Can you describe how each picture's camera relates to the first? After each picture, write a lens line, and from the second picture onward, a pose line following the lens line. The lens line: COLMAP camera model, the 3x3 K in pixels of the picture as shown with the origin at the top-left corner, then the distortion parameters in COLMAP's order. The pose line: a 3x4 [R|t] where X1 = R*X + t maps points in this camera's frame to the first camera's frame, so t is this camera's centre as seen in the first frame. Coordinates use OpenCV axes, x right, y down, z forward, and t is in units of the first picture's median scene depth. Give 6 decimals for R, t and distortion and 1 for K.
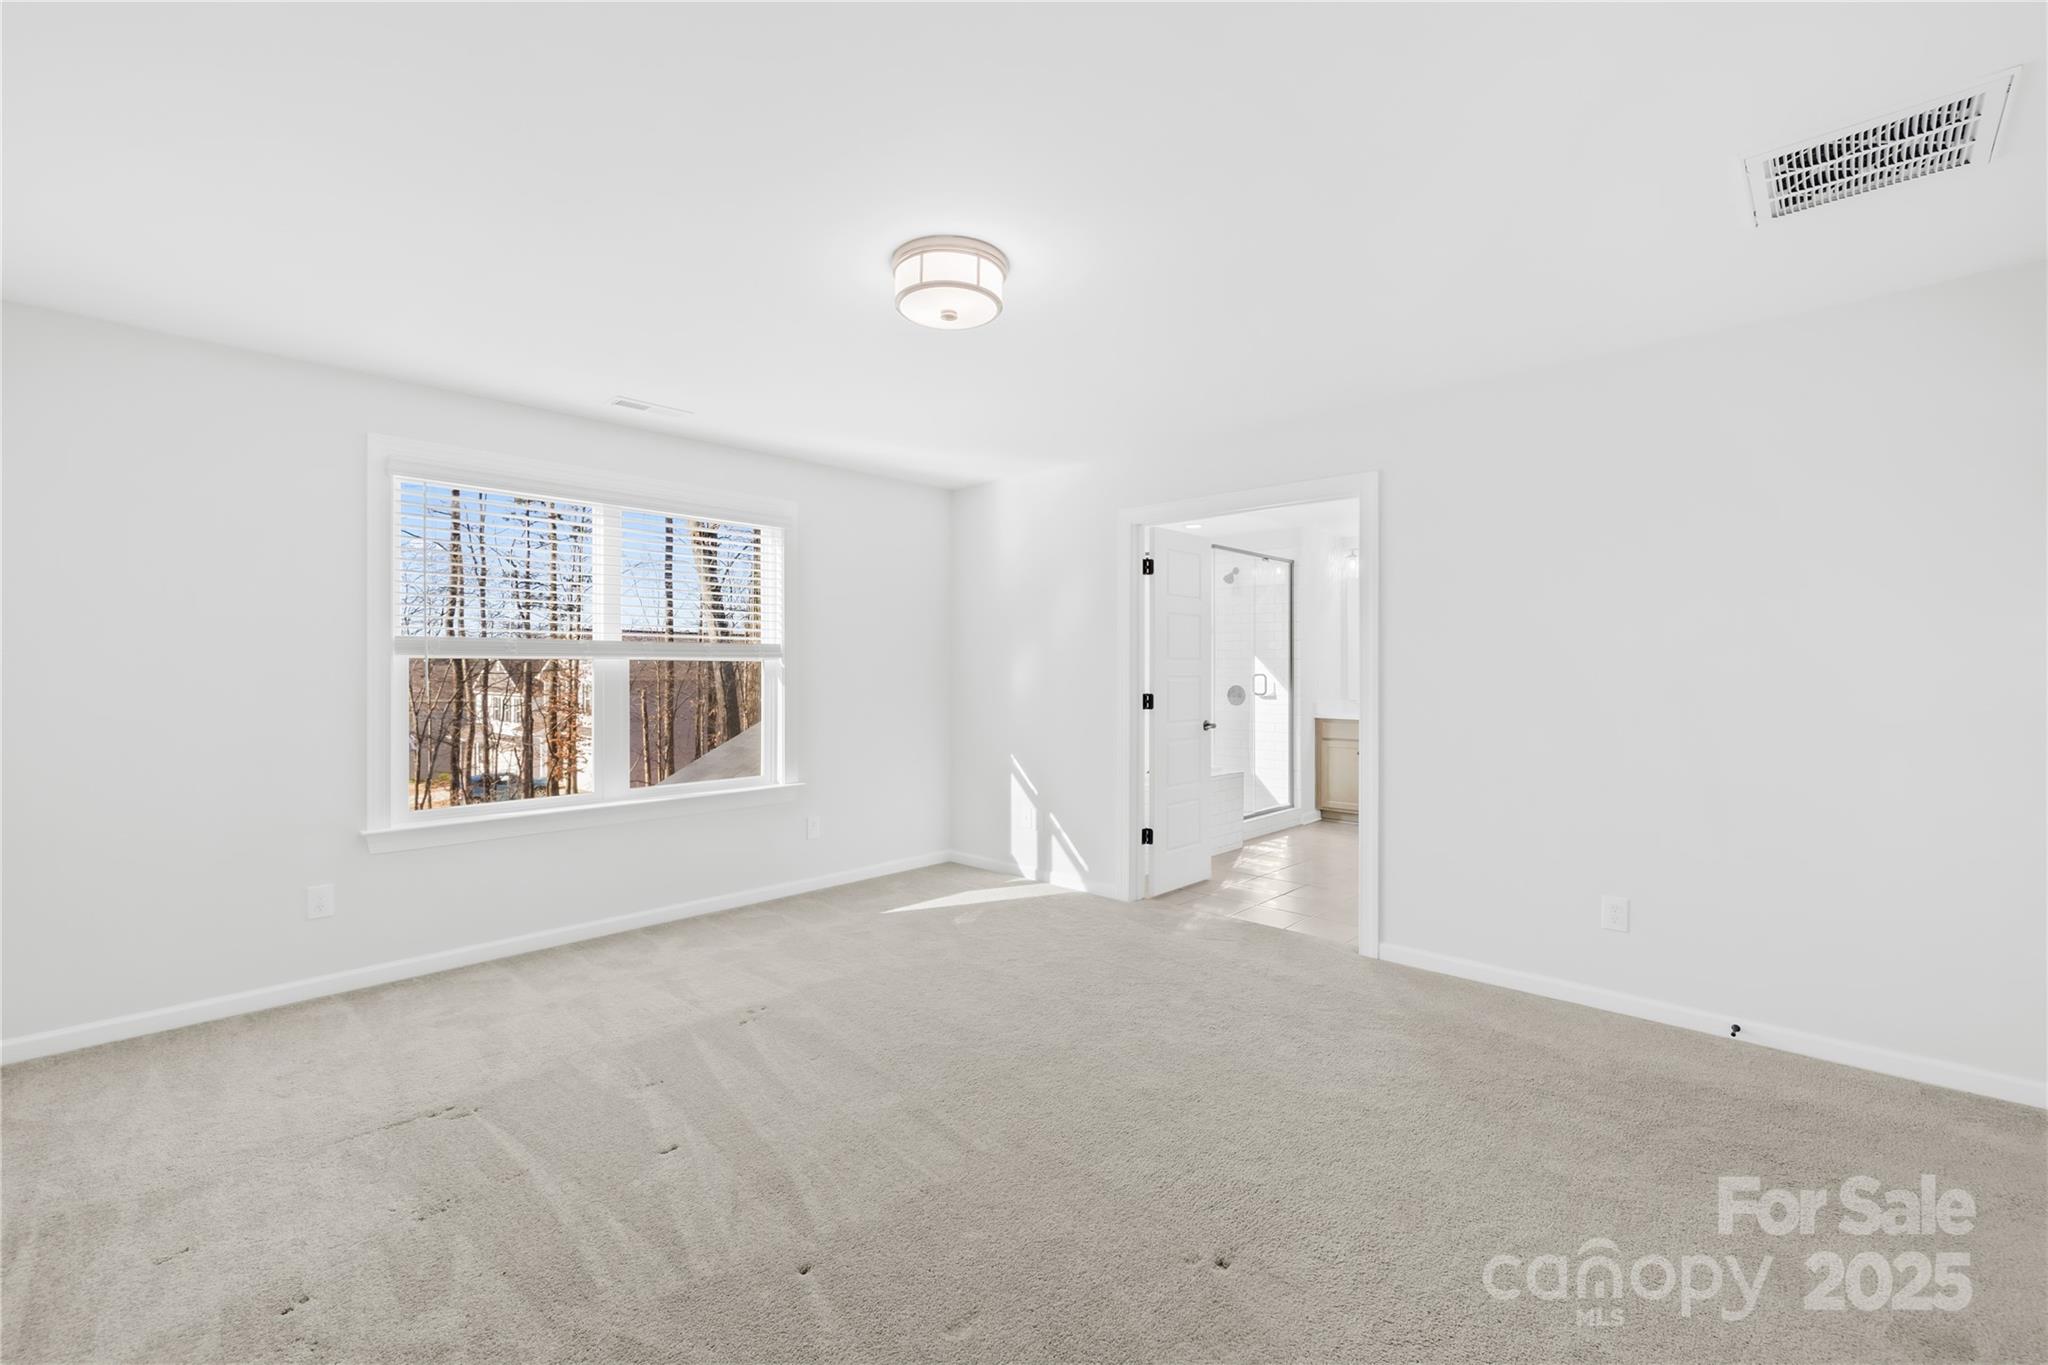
lens RADIAL K [[886.3, 0, 1036.6], [0, 886.3, 678.4], [0, 0, 1]] dist [-0.001192, 0.000362]
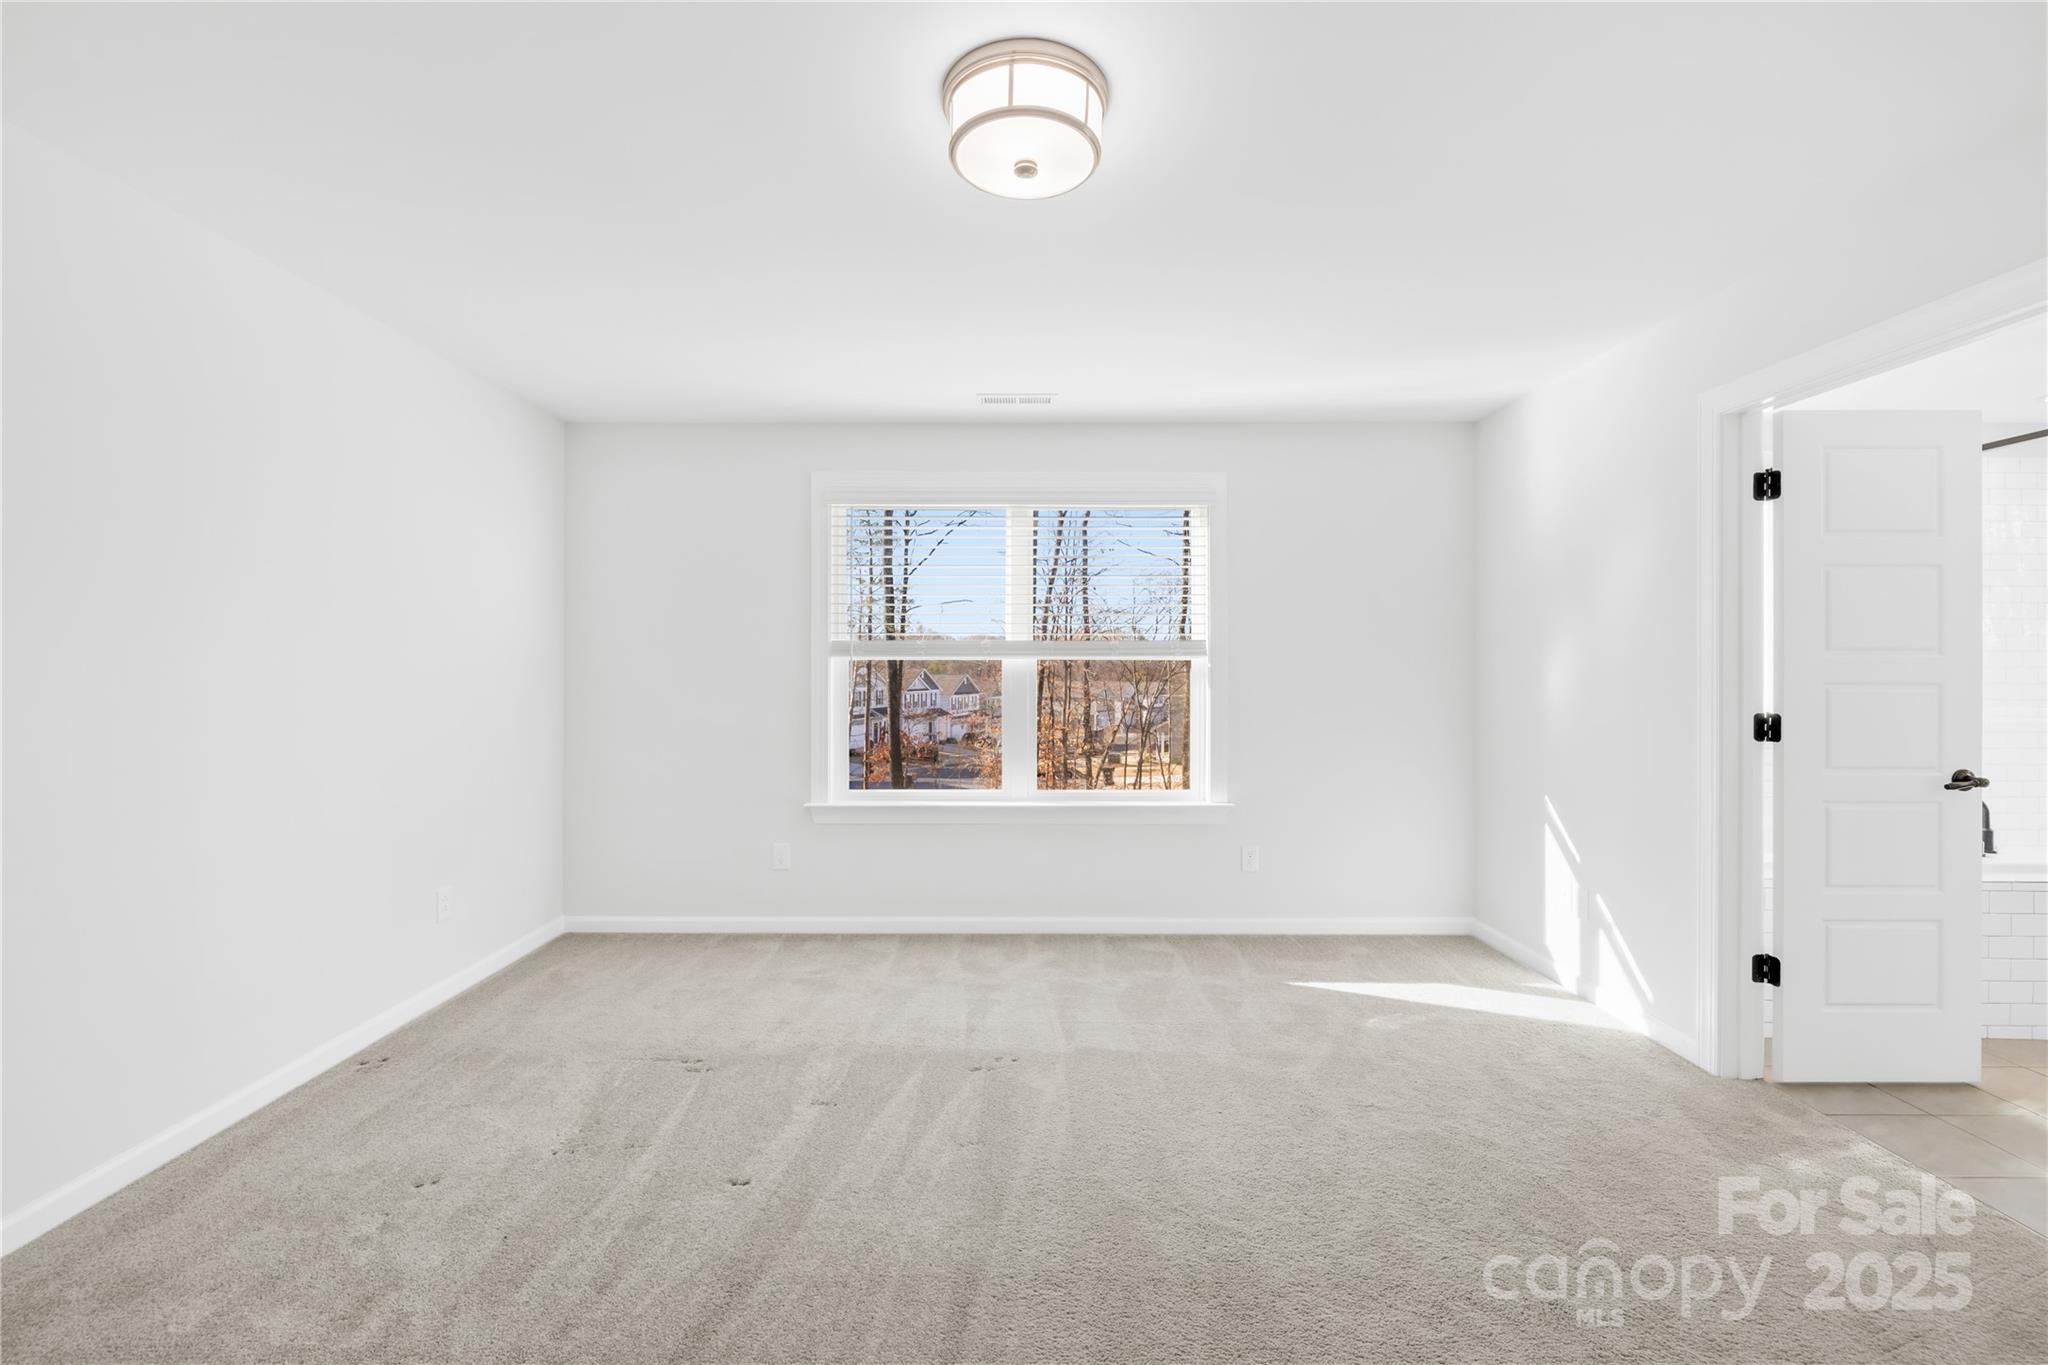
lens RADIAL K [[886.3, 0, 1018.7], [0, 886.3, 674.8], [0, 0, 1]] dist [-0.001192, 0.000362]
pose [[0.667819, 0.005475, -0.744303, 0.246968], [-0.007374, 0.999973, 0.000738, -0.004367], [0.744287, 0.004996, 0.667841, 0.306125]]
